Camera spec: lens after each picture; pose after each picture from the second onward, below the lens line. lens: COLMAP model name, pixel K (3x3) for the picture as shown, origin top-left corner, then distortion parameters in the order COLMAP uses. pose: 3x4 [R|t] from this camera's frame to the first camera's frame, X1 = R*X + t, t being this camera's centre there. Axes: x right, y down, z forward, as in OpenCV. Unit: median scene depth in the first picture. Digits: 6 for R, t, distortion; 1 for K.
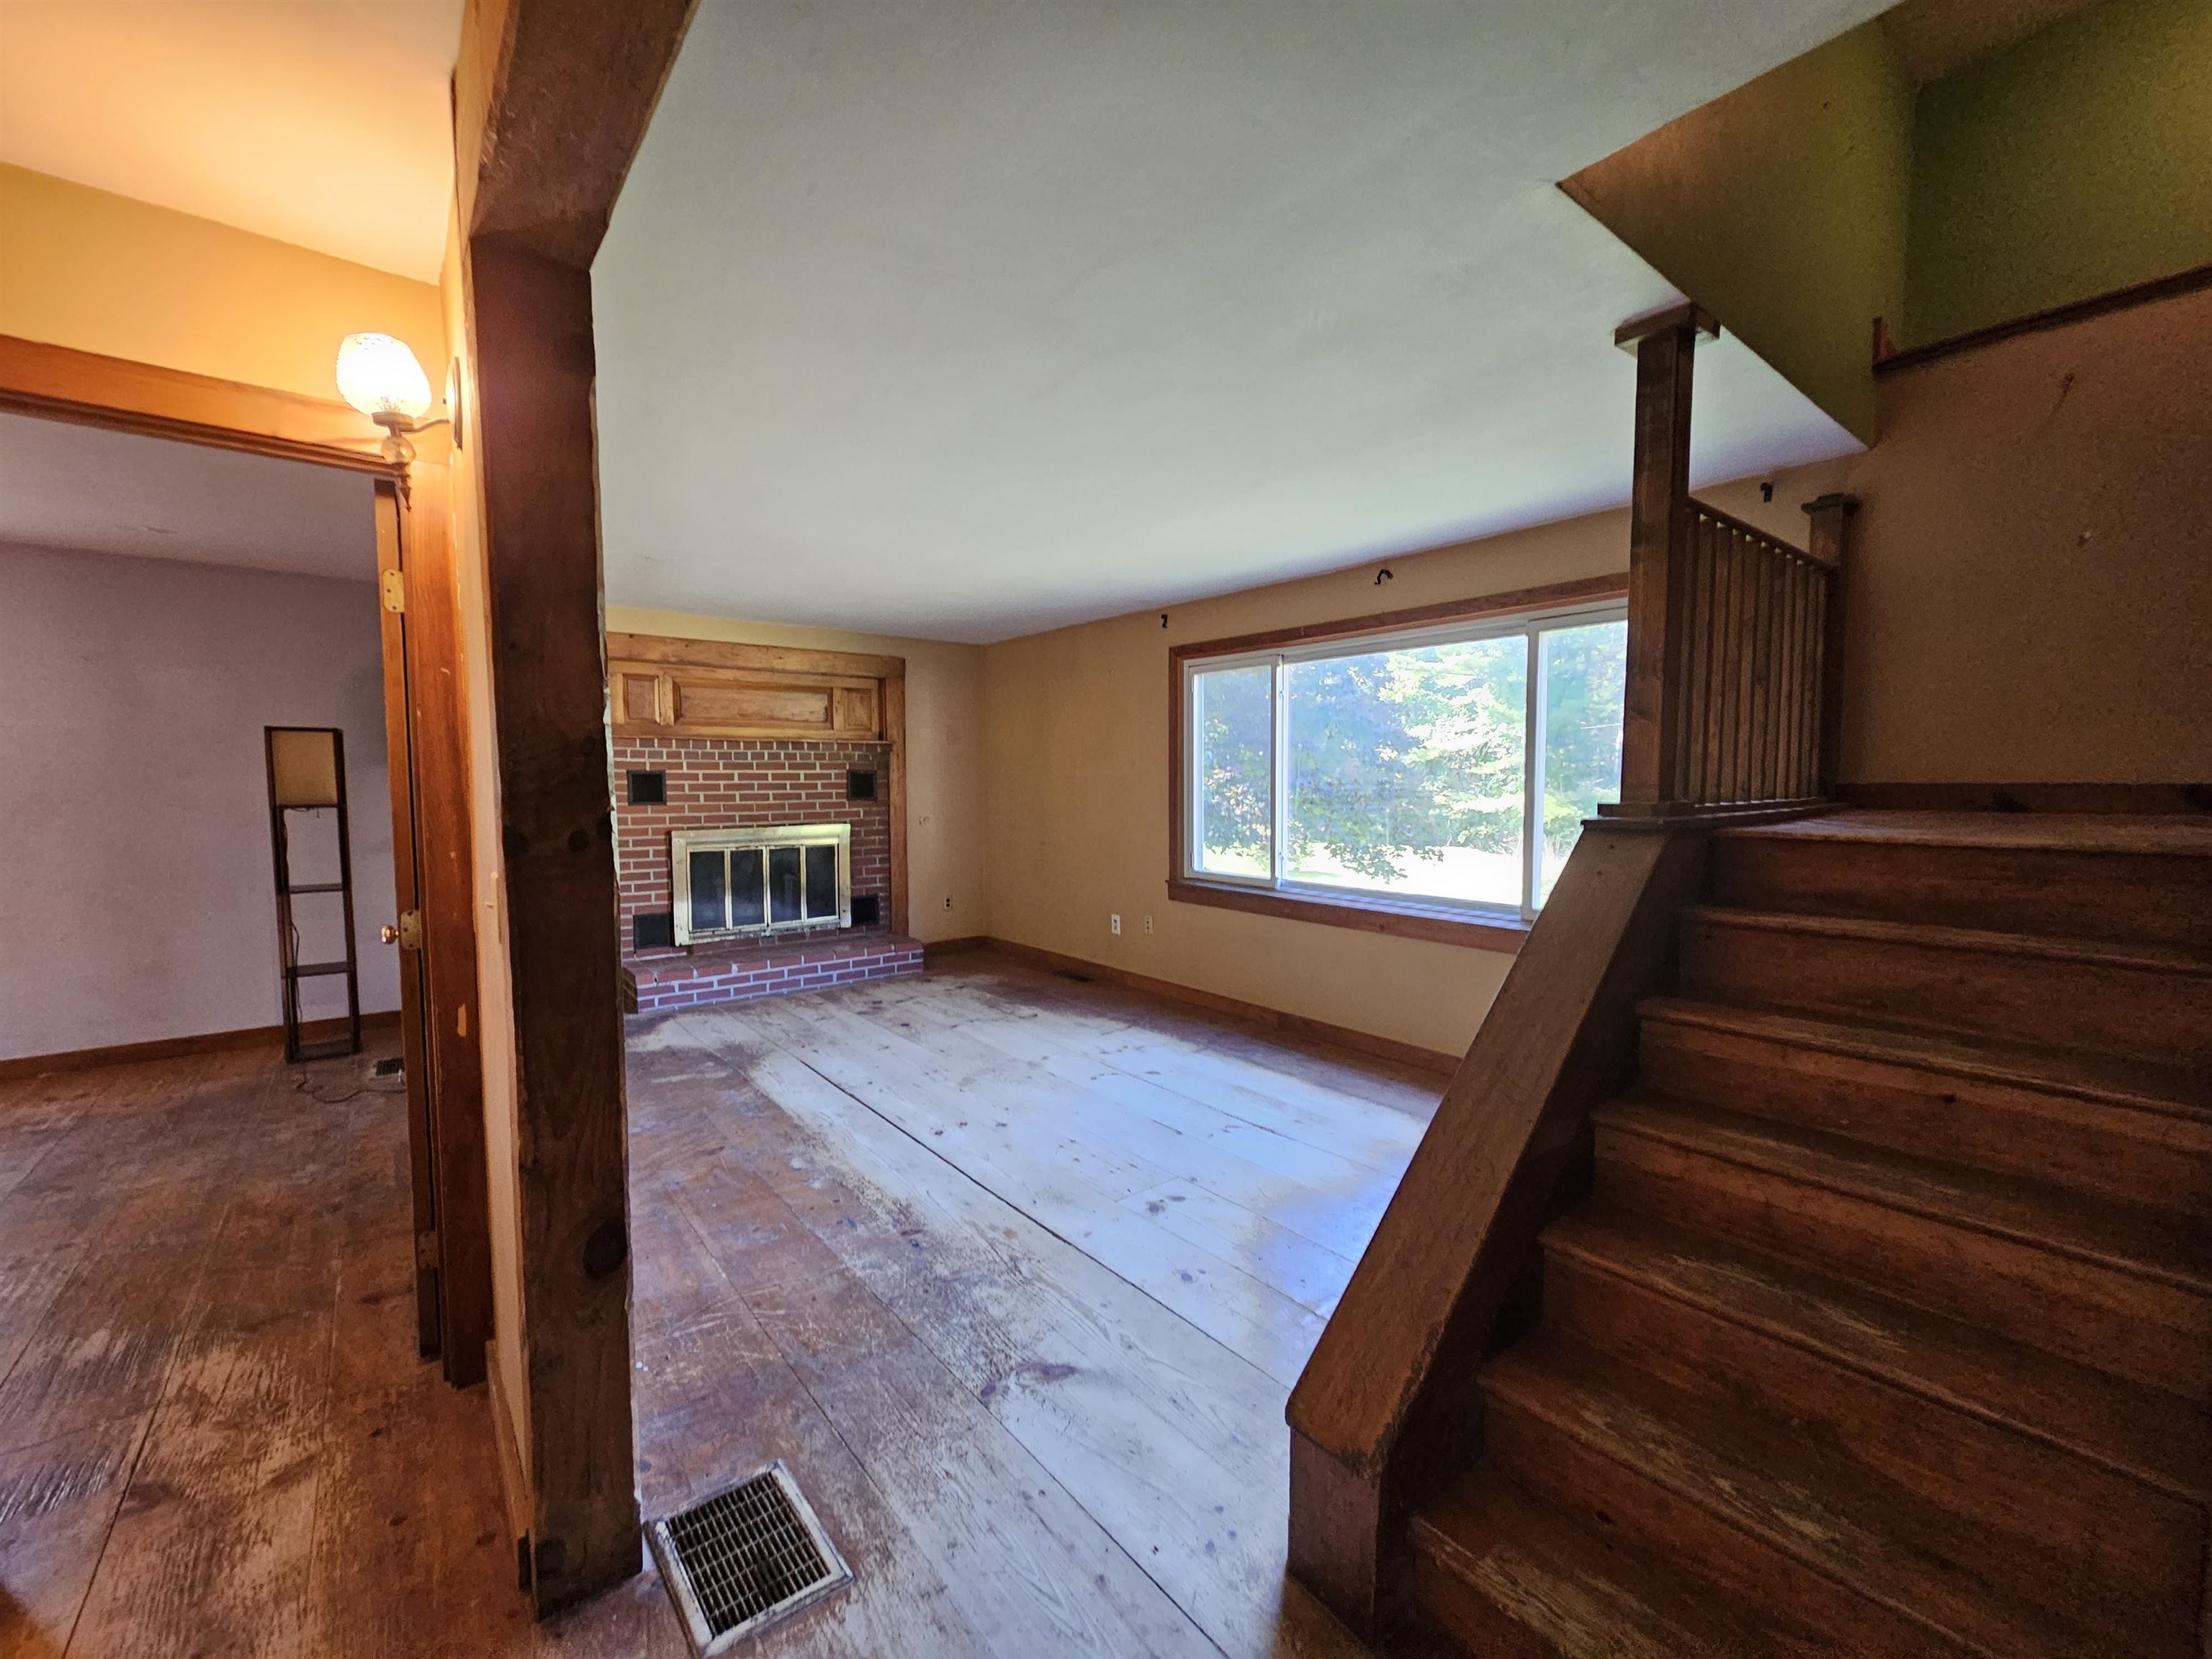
lens RADIAL K [[898.7, 0, 1109.0], [0, 898.7, 831.3], [0, 0, 1]] dist [0.003354, -0.000309]
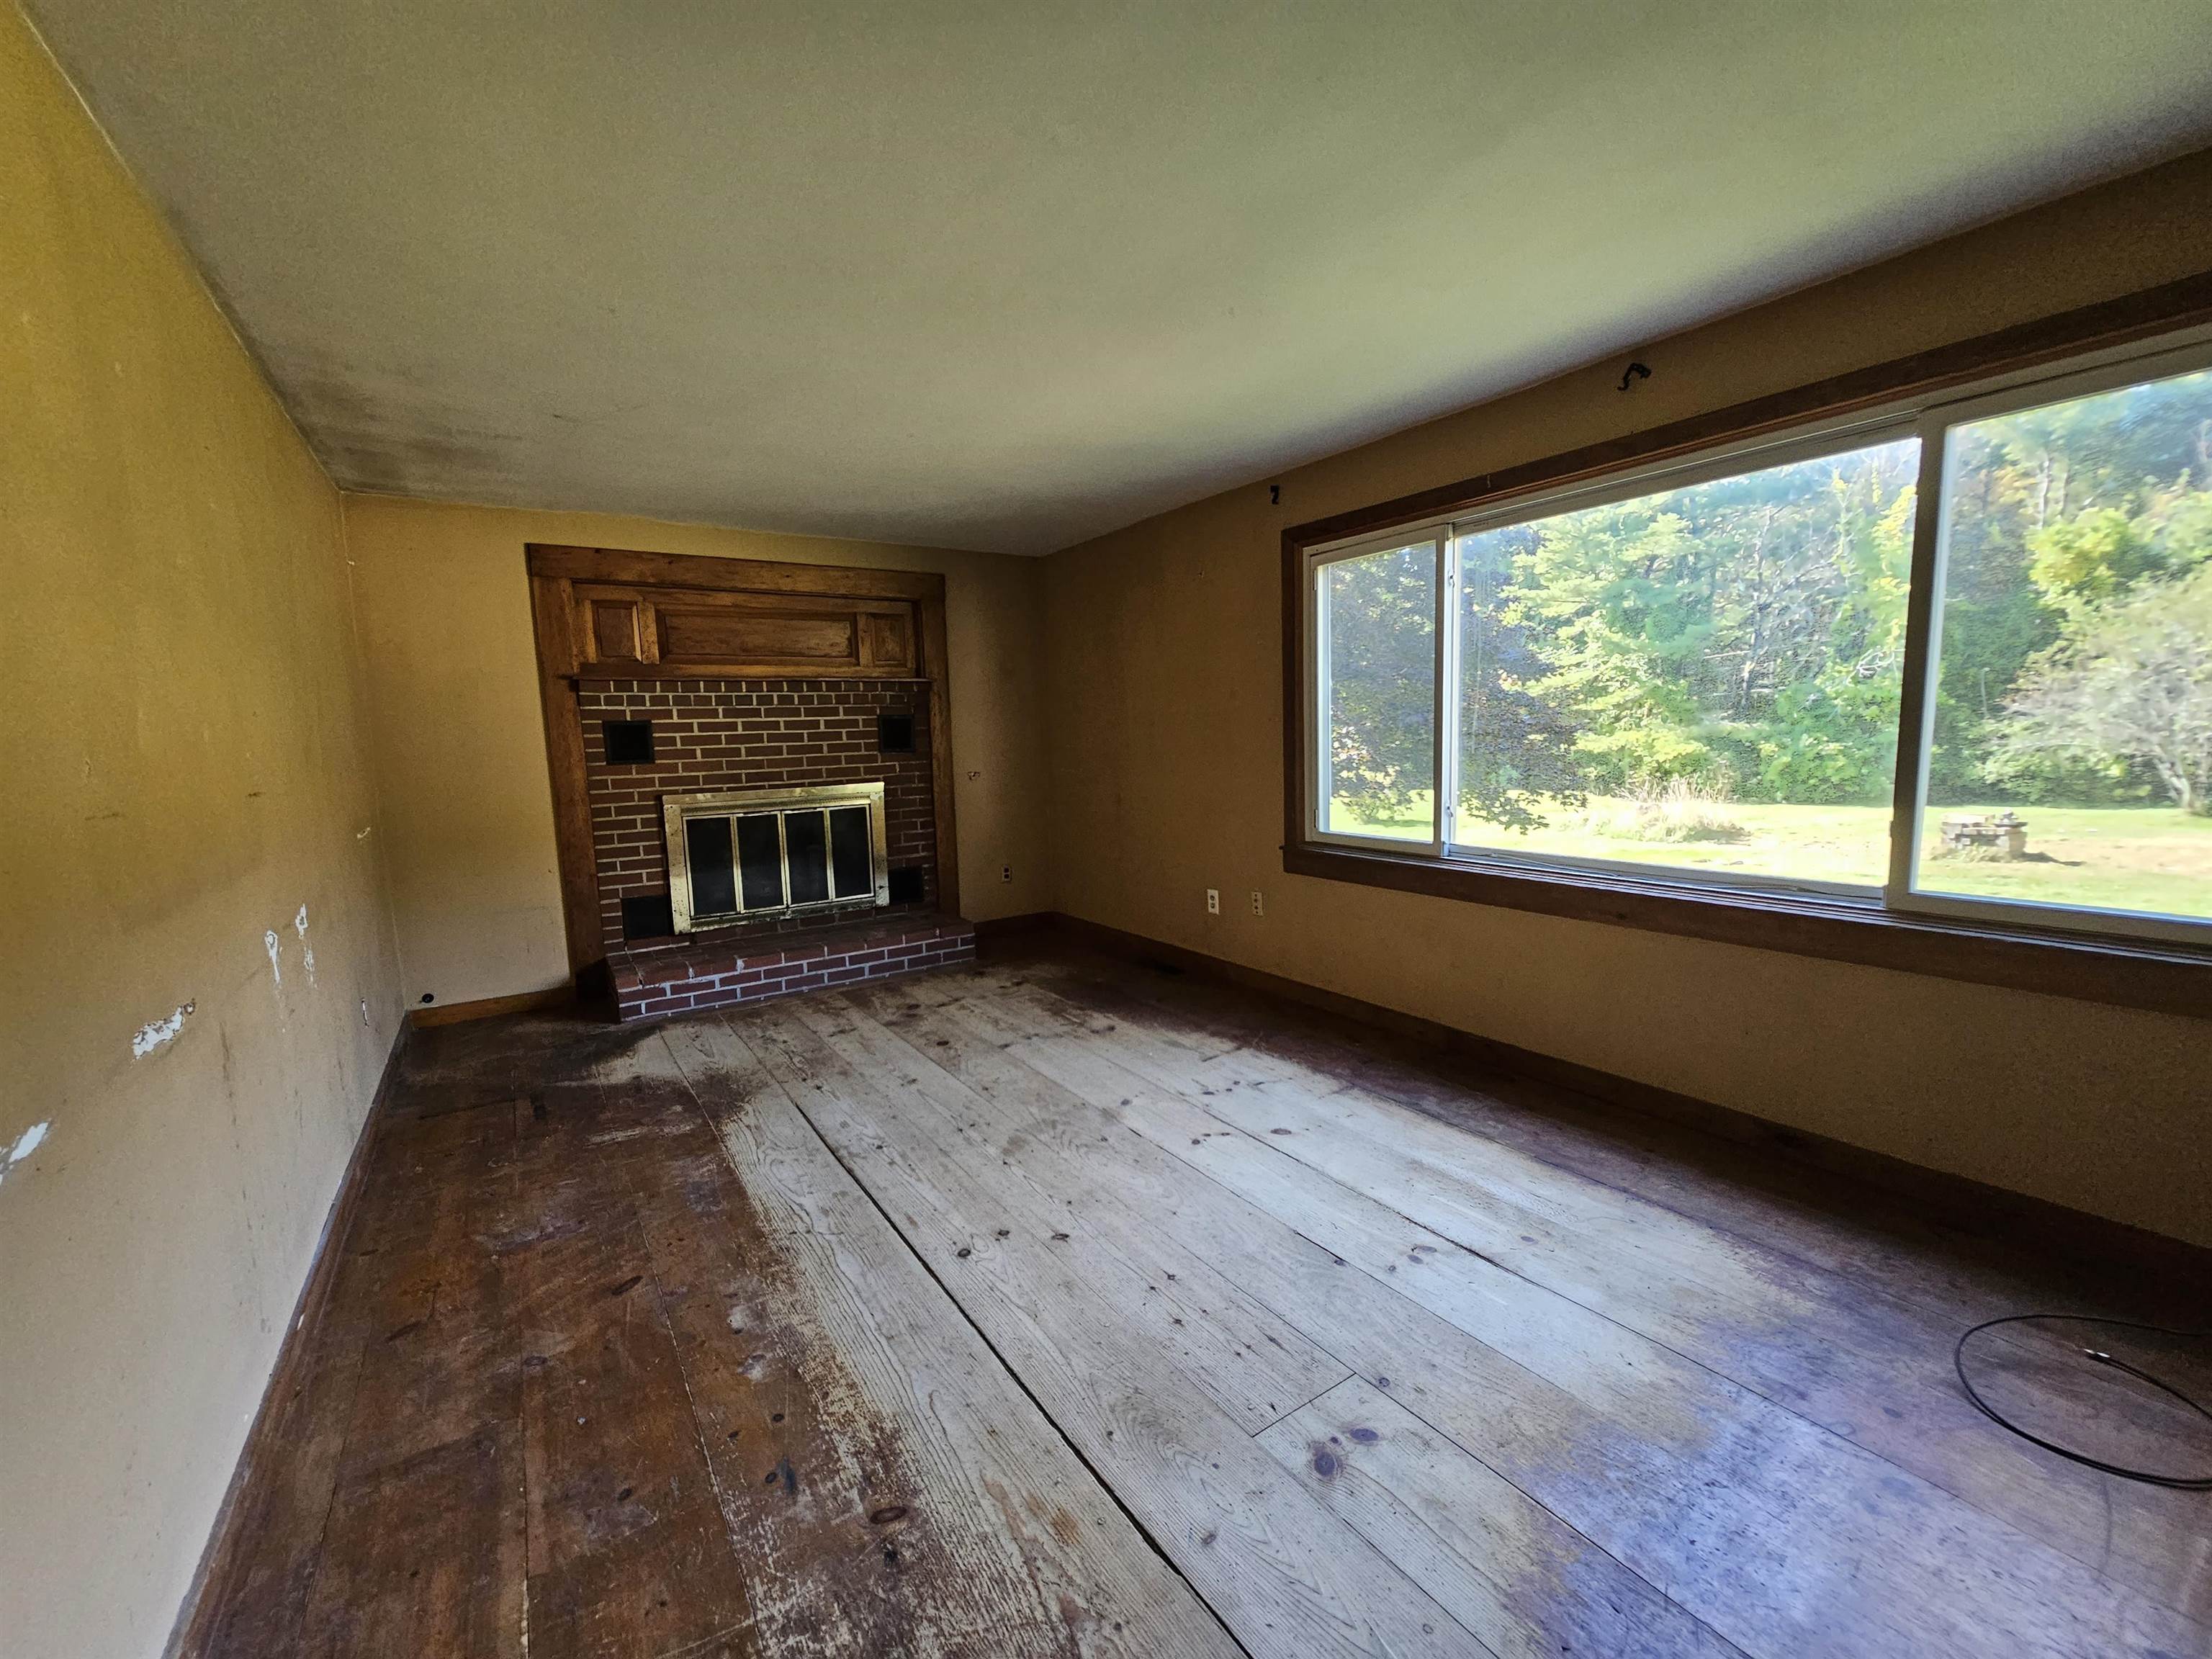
lens RADIAL K [[898.7, 0, 1105.8], [0, 898.7, 840.8], [0, 0, 1]] dist [0.003354, -0.000309]
pose [[0.995536, -0.017710, -0.092709, -0.013669], [0.023699, 0.997675, 0.063906, -0.001509], [0.091362, -0.065817, 0.993640, 0.245867]]
